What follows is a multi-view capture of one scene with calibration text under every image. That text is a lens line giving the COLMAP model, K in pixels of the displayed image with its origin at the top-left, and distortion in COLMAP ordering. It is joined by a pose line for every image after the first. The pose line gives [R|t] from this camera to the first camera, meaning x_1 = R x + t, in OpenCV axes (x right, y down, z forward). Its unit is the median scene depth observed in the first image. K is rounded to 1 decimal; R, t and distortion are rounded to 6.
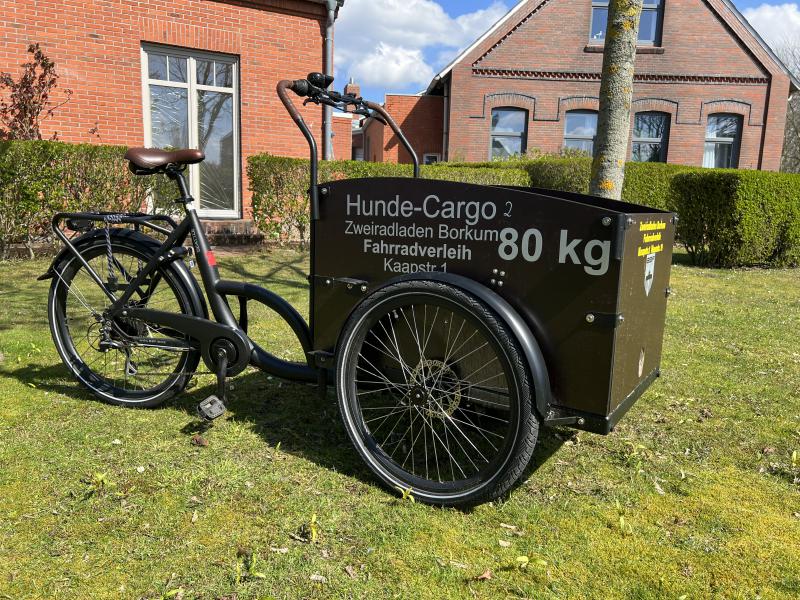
lens RADIAL K [[596.2, 0, 397.2], [0, 596.2, 294.4], [0, 0, 1]] dist [0.055891, -0.058864]
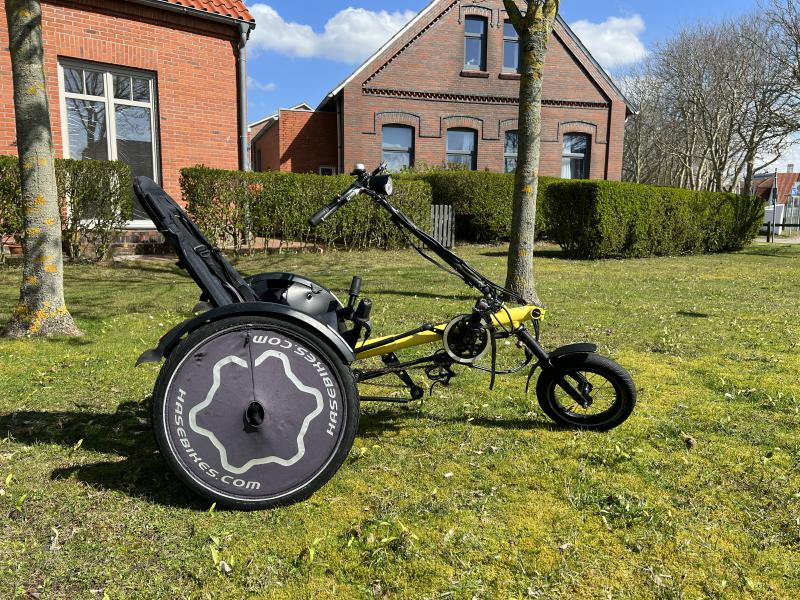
lens RADIAL K [[596.2, 0, 404.5], [0, 596.2, 300.7], [0, 0, 1]] dist [0.055891, -0.058864]
pose [[0.975235, -0.047846, 0.215932, -0.089200], [0.050018, 0.998738, -0.004603, 0.025006], [-0.215440, 0.015289, 0.976397, -0.107160]]
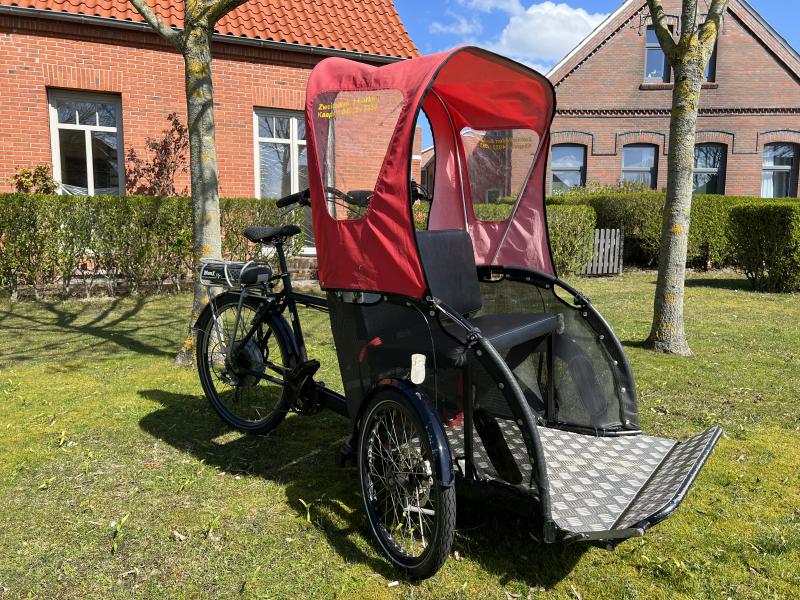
lens RADIAL K [[596.2, 0, 403.2], [0, 596.2, 296.2], [0, 0, 1]] dist [0.055891, -0.058864]
pose [[0.997133, -0.014431, -0.074276, -0.051188], [0.011043, 0.998889, -0.045813, 0.004889], [0.074854, 0.044862, 0.996185, -0.116463]]
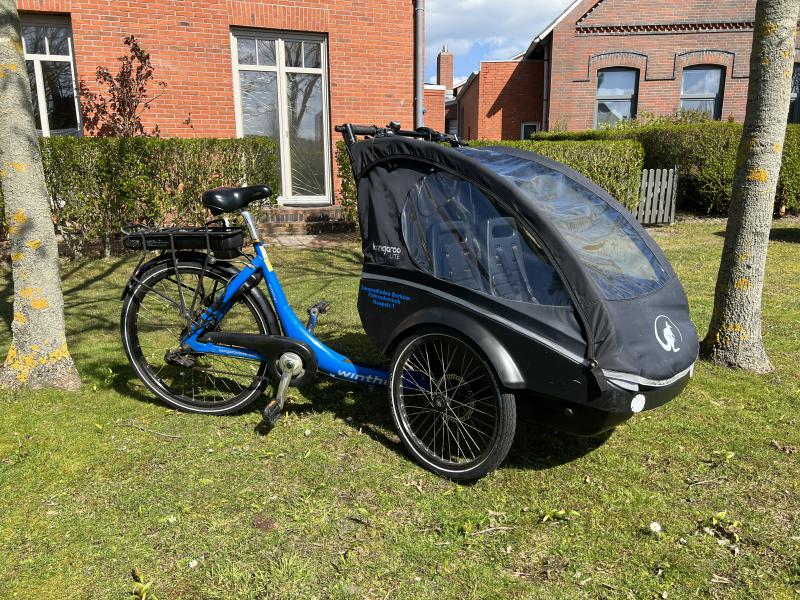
lens RADIAL K [[596.2, 0, 403.3], [0, 596.2, 300.7], [0, 0, 1]] dist [0.055891, -0.058864]
pose [[0.988880, -0.003376, -0.148674, -0.000877], [0.012055, 0.998272, 0.057513, -0.024614], [0.148223, -0.058666, 0.987212, 0.044166]]
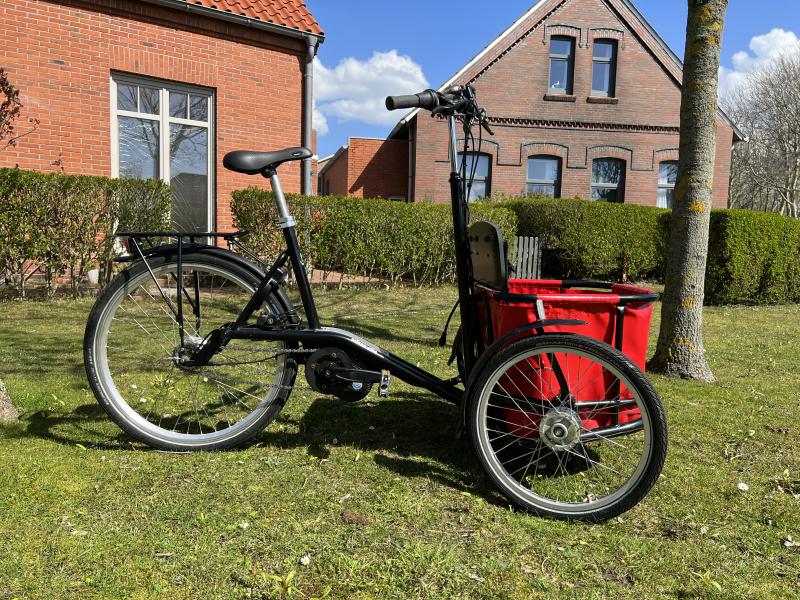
lens RADIAL K [[596.2, 0, 400.2], [0, 596.2, 299.8], [0, 0, 1]] dist [0.055891, -0.058864]
pose [[0.994562, -0.010210, 0.103644, -0.075483], [0.017296, 0.997556, -0.067694, 0.005939], [-0.102699, 0.069118, 0.992308, 0.049836]]
